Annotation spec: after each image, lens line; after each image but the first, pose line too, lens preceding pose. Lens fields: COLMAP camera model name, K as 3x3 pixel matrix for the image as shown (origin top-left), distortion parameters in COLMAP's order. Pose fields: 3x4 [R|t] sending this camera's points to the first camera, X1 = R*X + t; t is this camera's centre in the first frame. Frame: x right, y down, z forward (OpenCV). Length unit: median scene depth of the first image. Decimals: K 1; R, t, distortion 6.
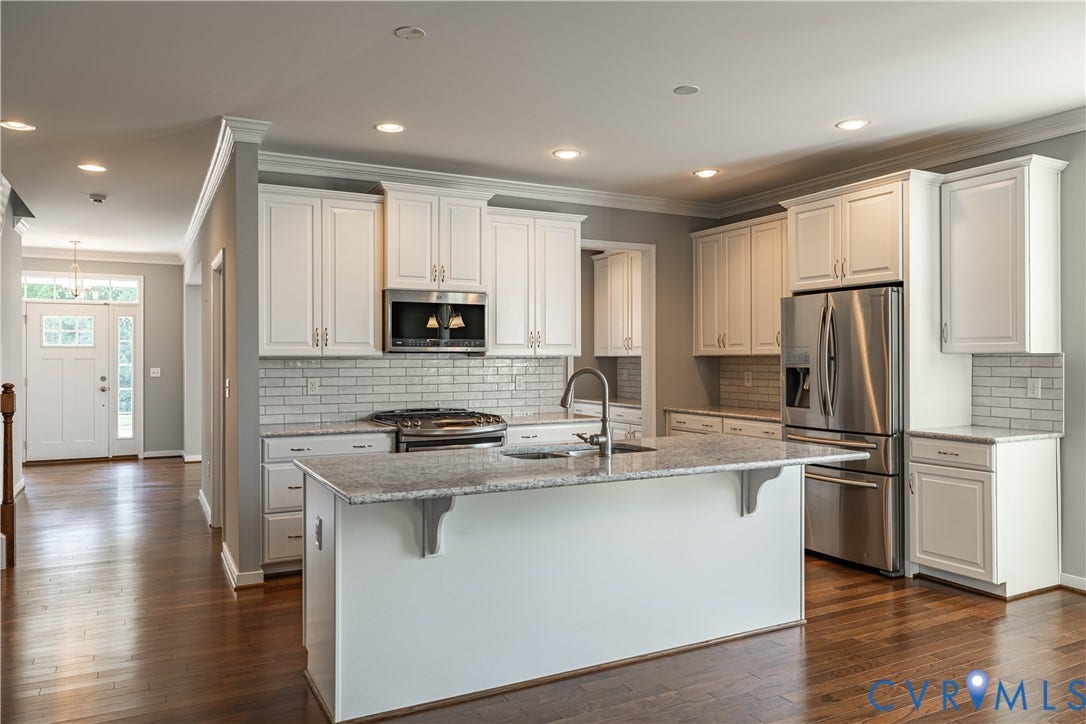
lens RADIAL K [[760.2, 0, 541.5], [0, 760.2, 356.0], [0, 0, 1]] dist [-0.006885, 0.004485]
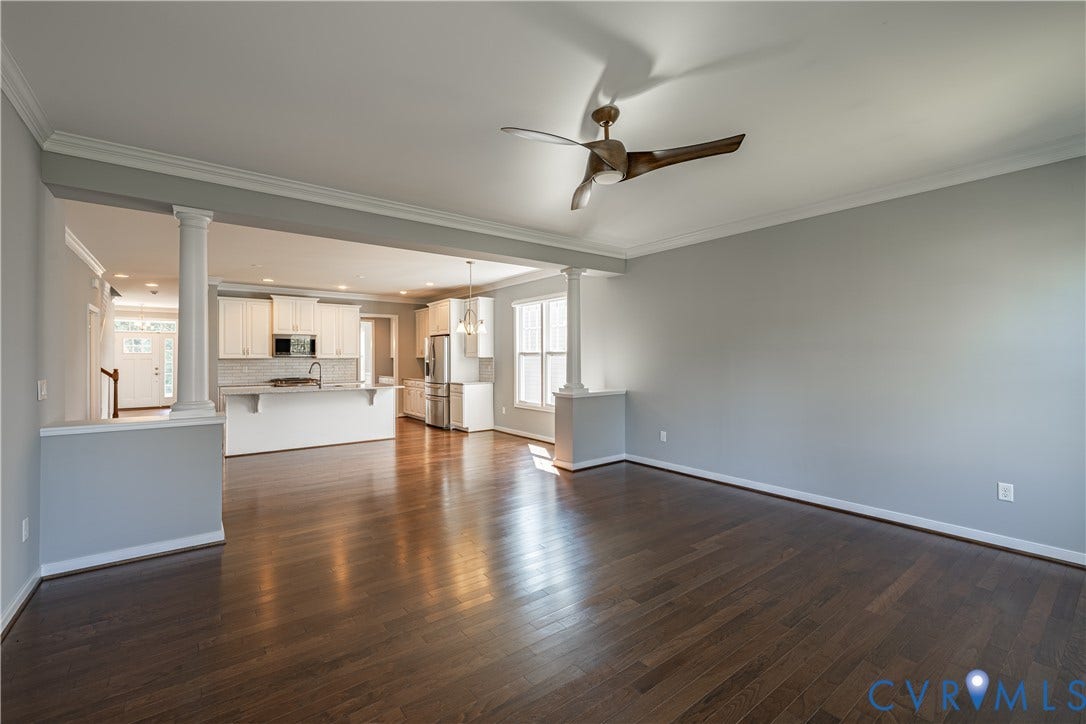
lens RADIAL K [[452.7, 0, 542.6], [0, 452.7, 355.7], [0, 0, 1]] dist [-0.001503, 0.000728]
pose [[0.983527, 0.000154, 0.180761, 0.471627], [0.000424, 0.999995, -0.003157, -0.003923], [-0.180761, 0.003182, 0.983522, -0.811924]]
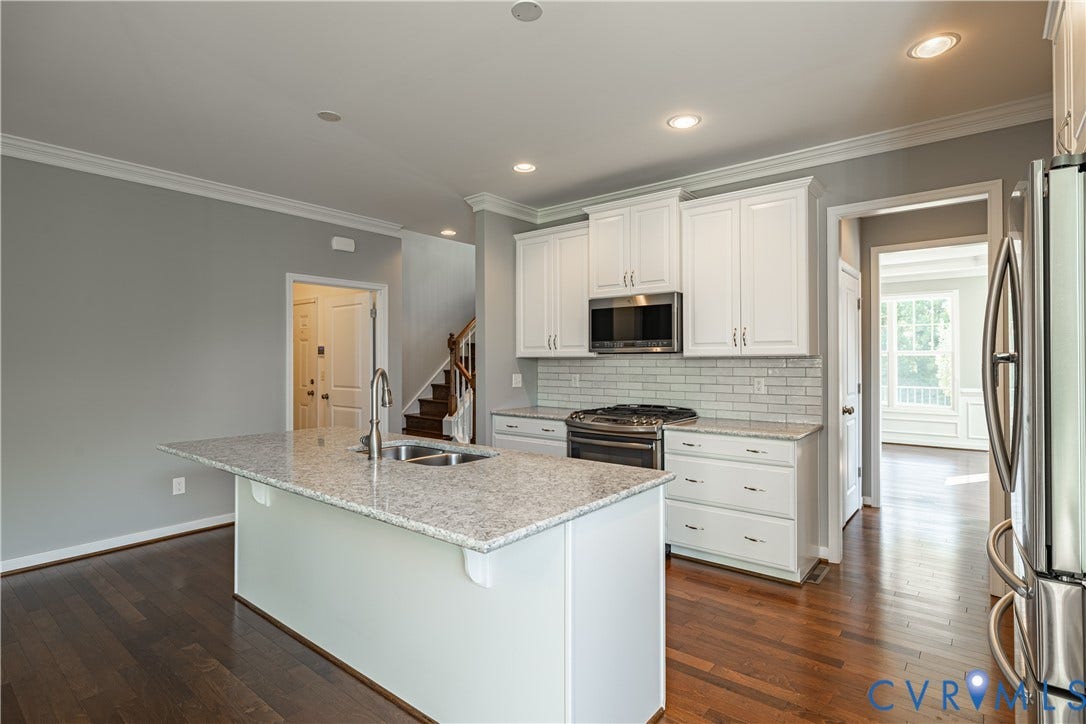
lens RADIAL K [[541.9, 0, 546.2], [0, 541.9, 356.7], [0, 0, 1]] dist [-0.001414, -0.001217]
pose [[0.397228, -0.004309, -0.917710, 0.545551], [0.004572, 0.999986, -0.002716, 0.002060], [0.917708, -0.003117, 0.397242, 0.621096]]
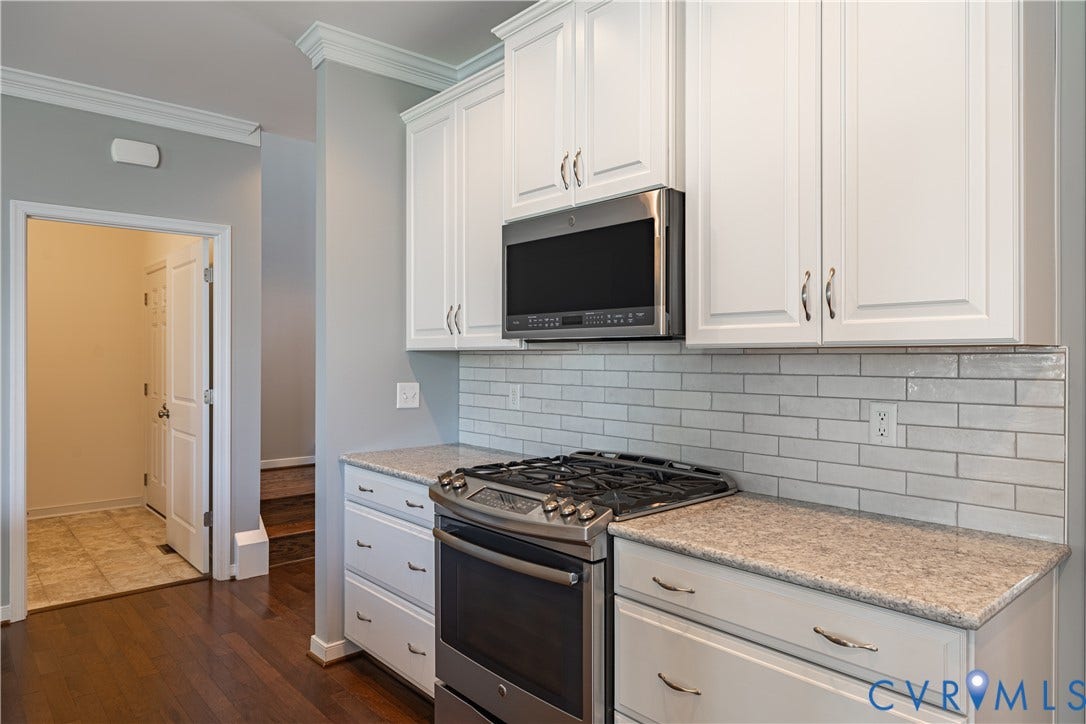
lens RADIAL K [[685.3, 0, 543.4], [0, 685.3, 358.0], [0, 0, 1]] dist [0.003266, -0.001577]
pose [[0.234586, 0.005673, -0.972079, 0.283375], [0.002132, 0.999978, 0.006350, 0.003673], [0.972093, -0.003562, 0.234569, 0.931765]]
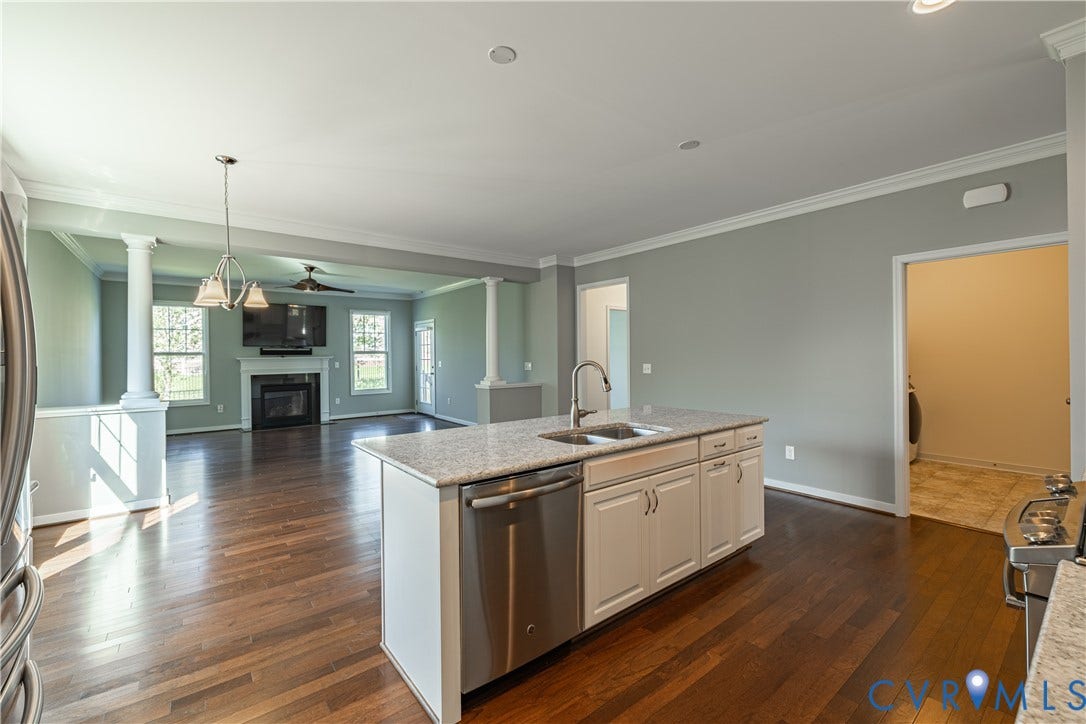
lens RADIAL K [[452.7, 0, 543.4], [0, 452.7, 355.4], [0, 0, 1]] dist [-0.001503, 0.000728]
pose [[-0.982470, 0.011282, -0.186077, 0.192347], [0.011981, 0.999925, -0.002631, 0.005367], [0.186033, -0.004815, -0.982532, 1.189688]]
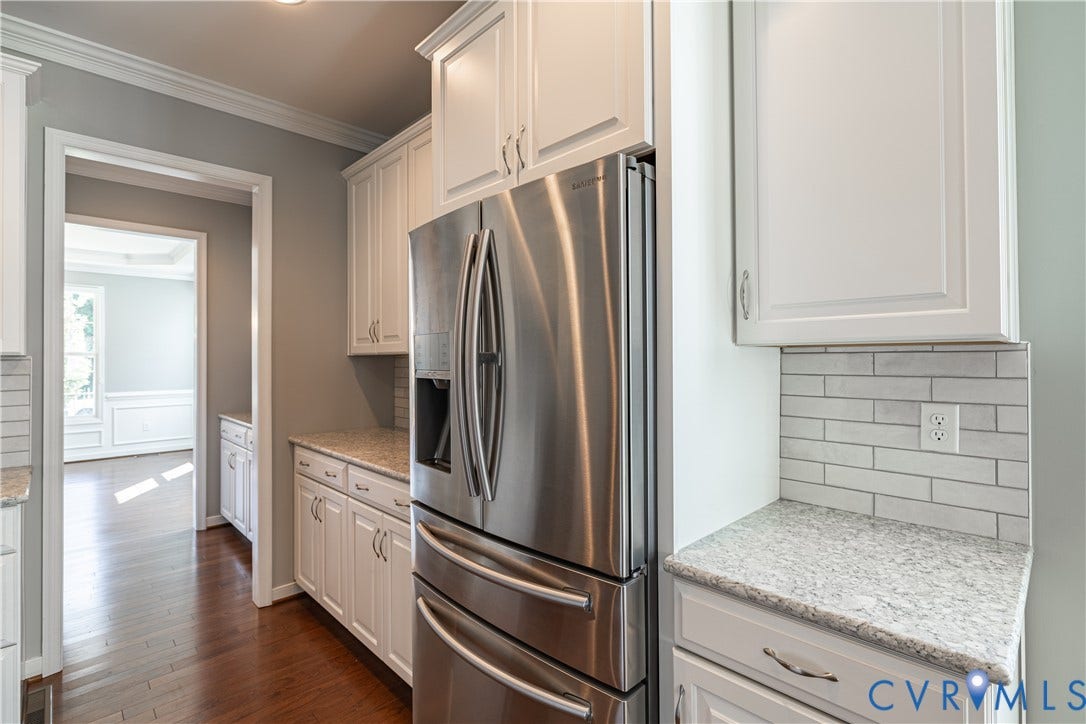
lens RADIAL K [[503.3, 0, 543.8], [0, 503.3, 355.0], [0, 0, 1]] dist [-0.005303, -0.000374]
pose [[0.957909, -0.000682, 0.287072, 0.324658], [0.002354, 0.999982, -0.005481, 0.002884], [-0.287063, 0.005926, 0.957893, 0.716237]]
